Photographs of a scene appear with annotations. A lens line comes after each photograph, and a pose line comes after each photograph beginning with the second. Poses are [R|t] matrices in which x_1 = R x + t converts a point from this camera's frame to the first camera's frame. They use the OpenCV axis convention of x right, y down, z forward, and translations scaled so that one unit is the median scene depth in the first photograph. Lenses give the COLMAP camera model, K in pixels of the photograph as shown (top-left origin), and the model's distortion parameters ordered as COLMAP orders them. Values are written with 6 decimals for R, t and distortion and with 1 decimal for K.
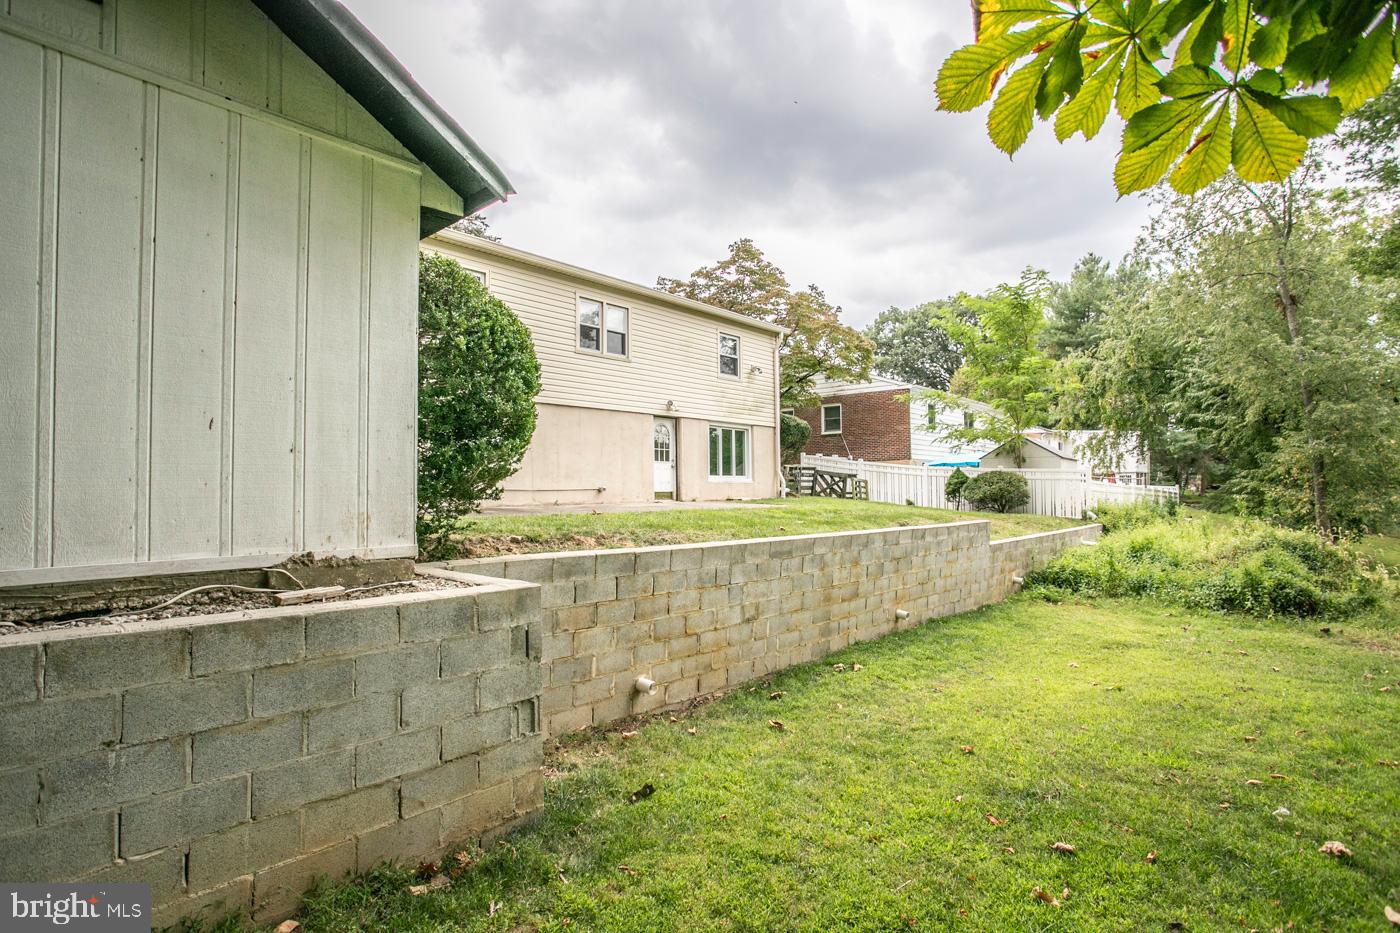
lens RADIAL K [[701.8, 0, 678.4], [0, 701.8, 472.5], [0, 0, 1]] dist [-0.070683, 0.029983]
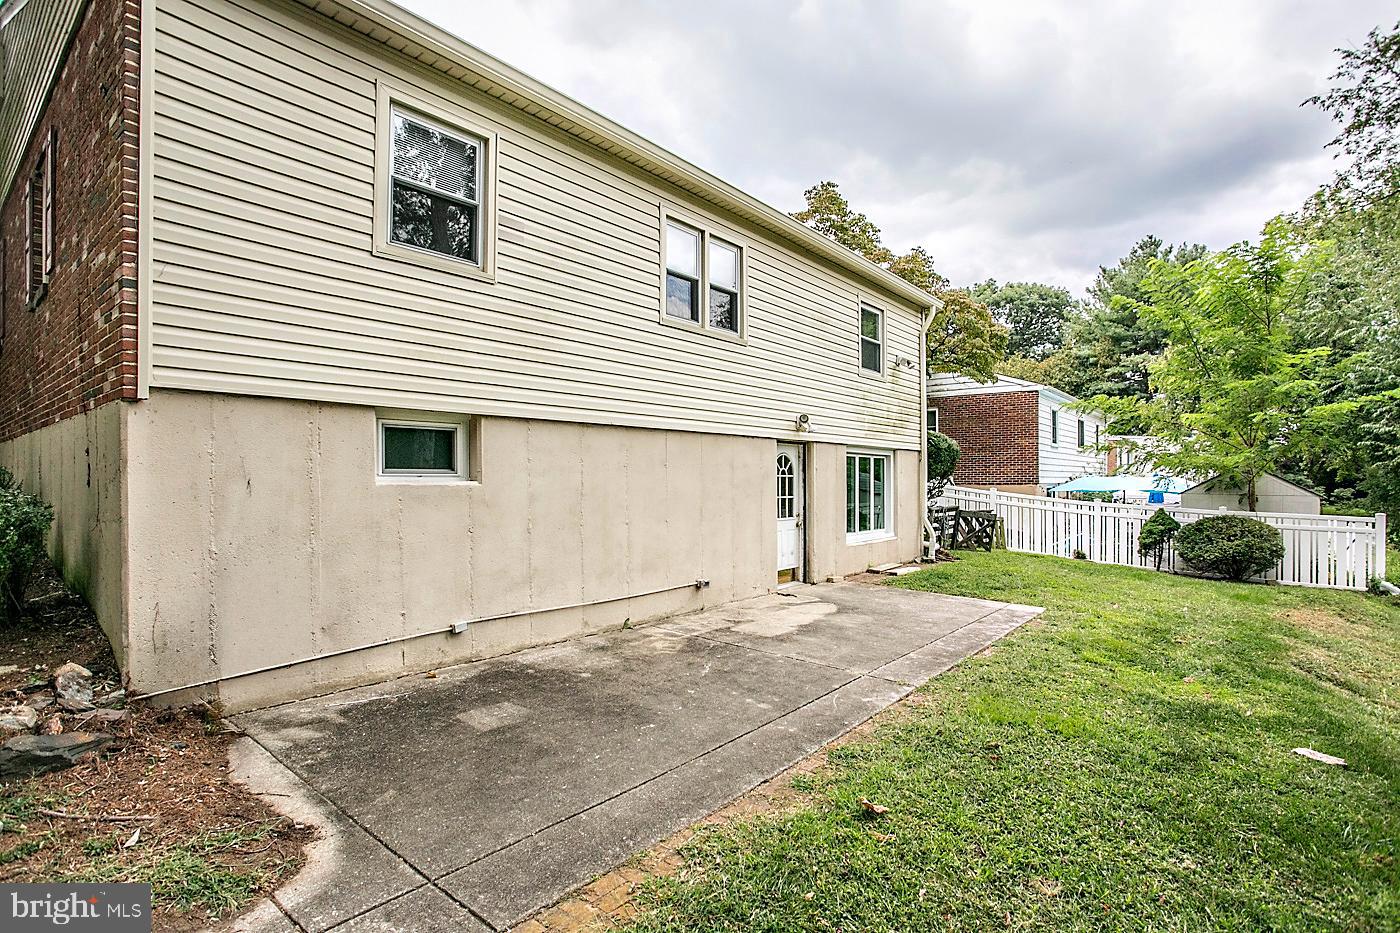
lens RADIAL K [[701.8, 0, 678.4], [0, 701.8, 472.5], [0, 0, 1]] dist [-0.070683, 0.029983]
pose [[0.999266, 0.007158, 0.037630, -0.120393], [-0.007624, 0.999896, 0.012249, -0.054399], [-0.037538, -0.012527, 0.999217, 0.384825]]
